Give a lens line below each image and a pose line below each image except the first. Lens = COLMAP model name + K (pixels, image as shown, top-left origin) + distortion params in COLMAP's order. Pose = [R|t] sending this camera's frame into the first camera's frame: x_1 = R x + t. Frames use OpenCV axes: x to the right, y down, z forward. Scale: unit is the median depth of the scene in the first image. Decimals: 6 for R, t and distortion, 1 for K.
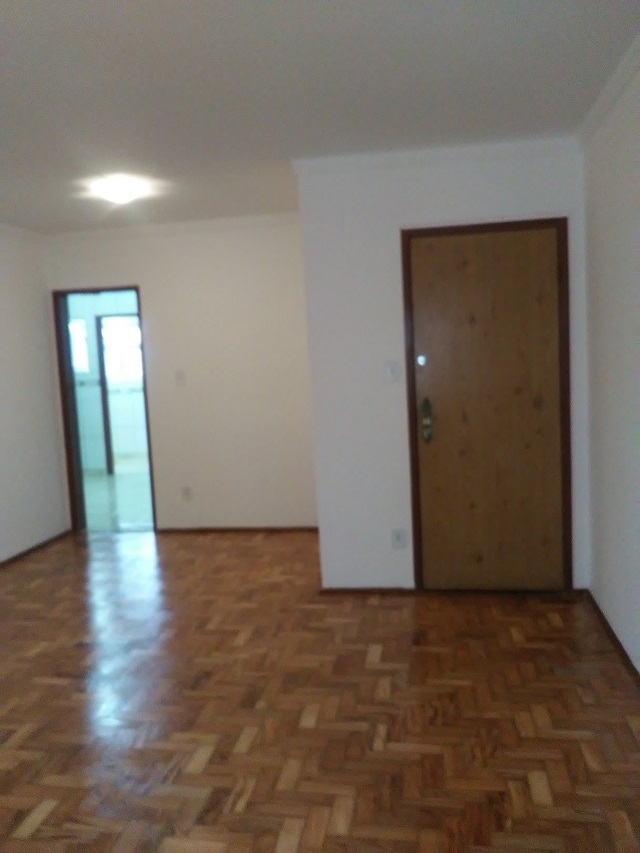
lens RADIAL K [[715.7, 0, 320.0], [0, 715.7, 426.5], [0, 0, 1]] dist [-0.004327, -0.062038]
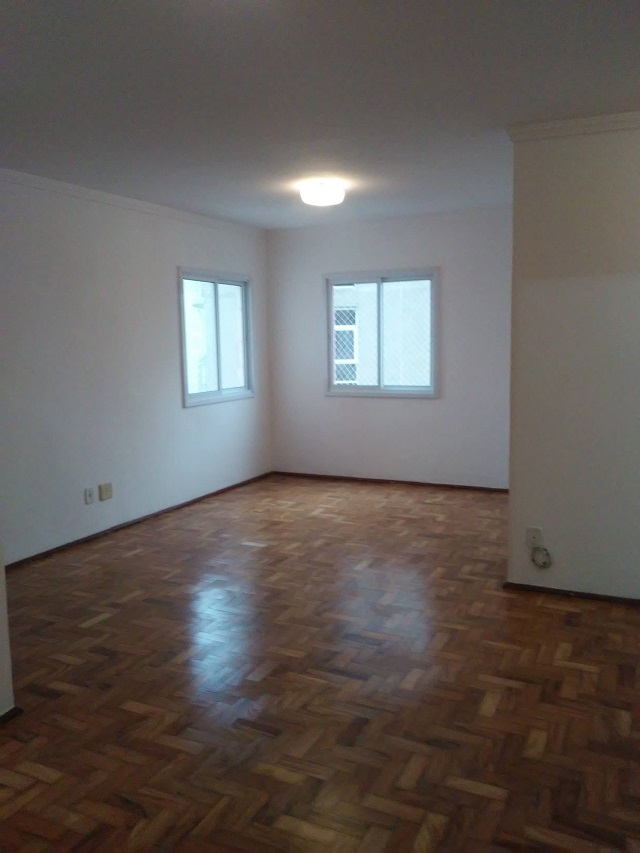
lens RADIAL K [[715.7, 0, 320.0], [0, 715.7, 426.5], [0, 0, 1]] dist [-0.004327, -0.062038]
pose [[-0.956922, 0.021707, 0.289531, -0.587387], [0.082607, 0.976344, 0.199822, -0.168948], [-0.278345, 0.215131, -0.936078, 1.895786]]
